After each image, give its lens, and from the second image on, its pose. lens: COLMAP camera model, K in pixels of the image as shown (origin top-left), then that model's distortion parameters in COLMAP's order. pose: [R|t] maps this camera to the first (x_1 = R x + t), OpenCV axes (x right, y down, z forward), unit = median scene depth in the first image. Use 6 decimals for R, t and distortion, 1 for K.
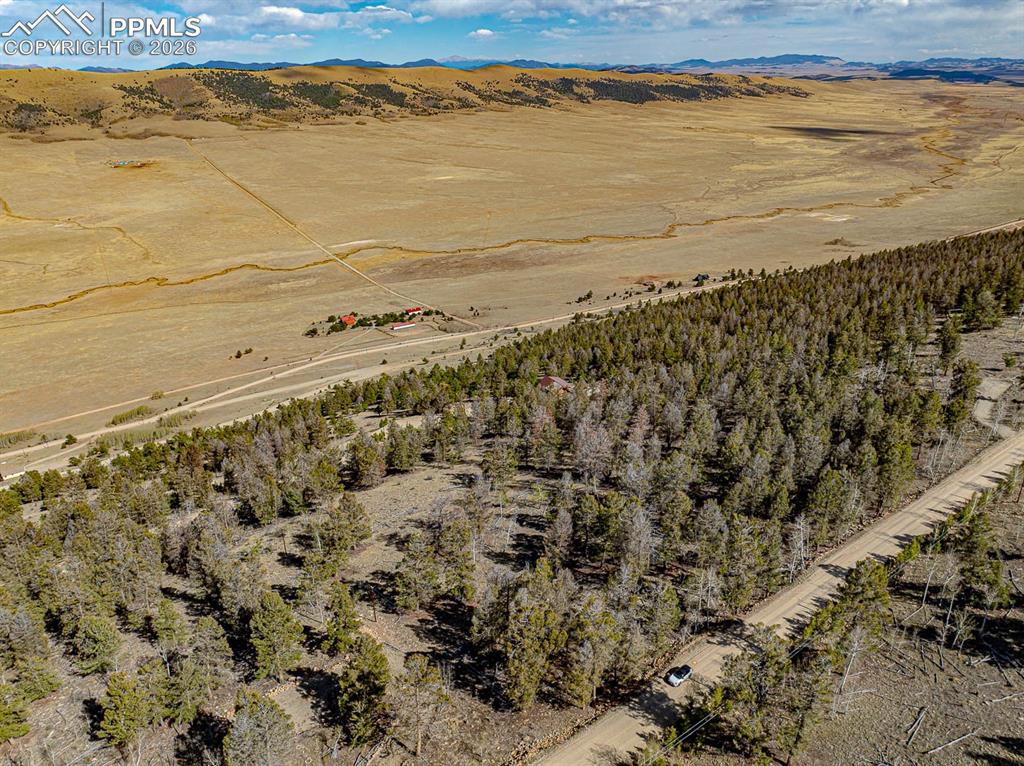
lens RADIAL K [[721.5, 0, 512.8], [0, 721.5, 383.7], [0, 0, 1]] dist [-0.045600, 0.014334]
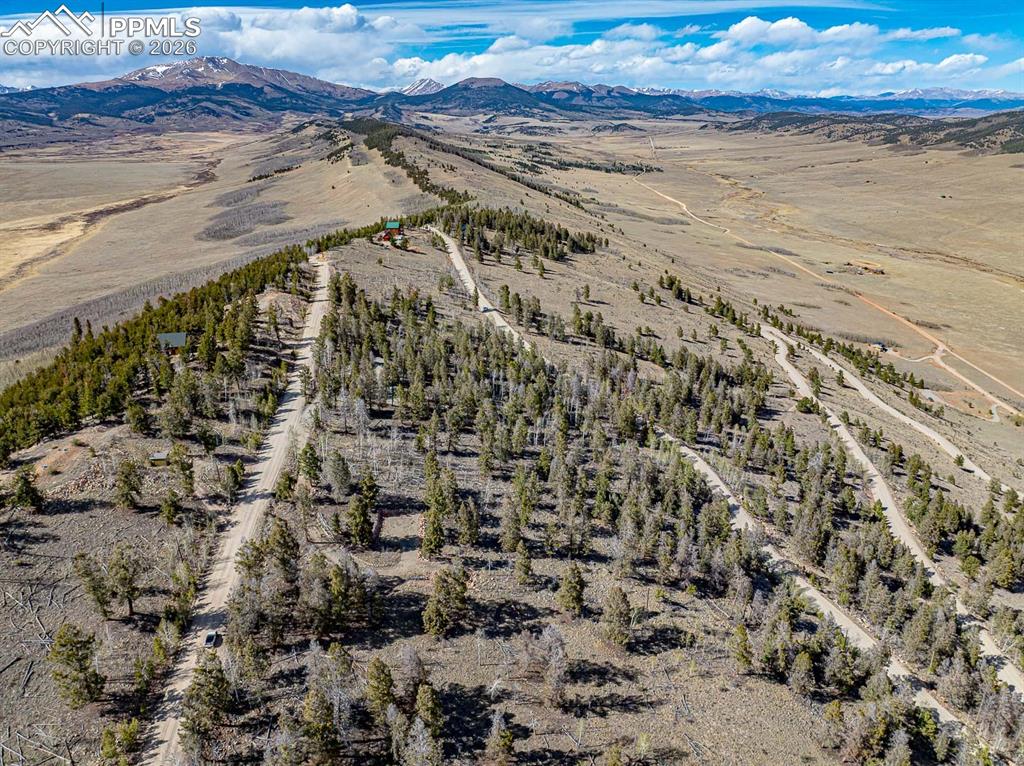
lens RADIAL K [[721.5, 0, 512.8], [0, 721.5, 383.7], [0, 0, 1]] dist [-0.045600, 0.014334]
pose [[-0.490444, 0.335434, -0.804331, 0.071790], [-0.340705, 0.775697, 0.531239, -0.071471], [0.802112, 0.534583, -0.266152, 0.128084]]
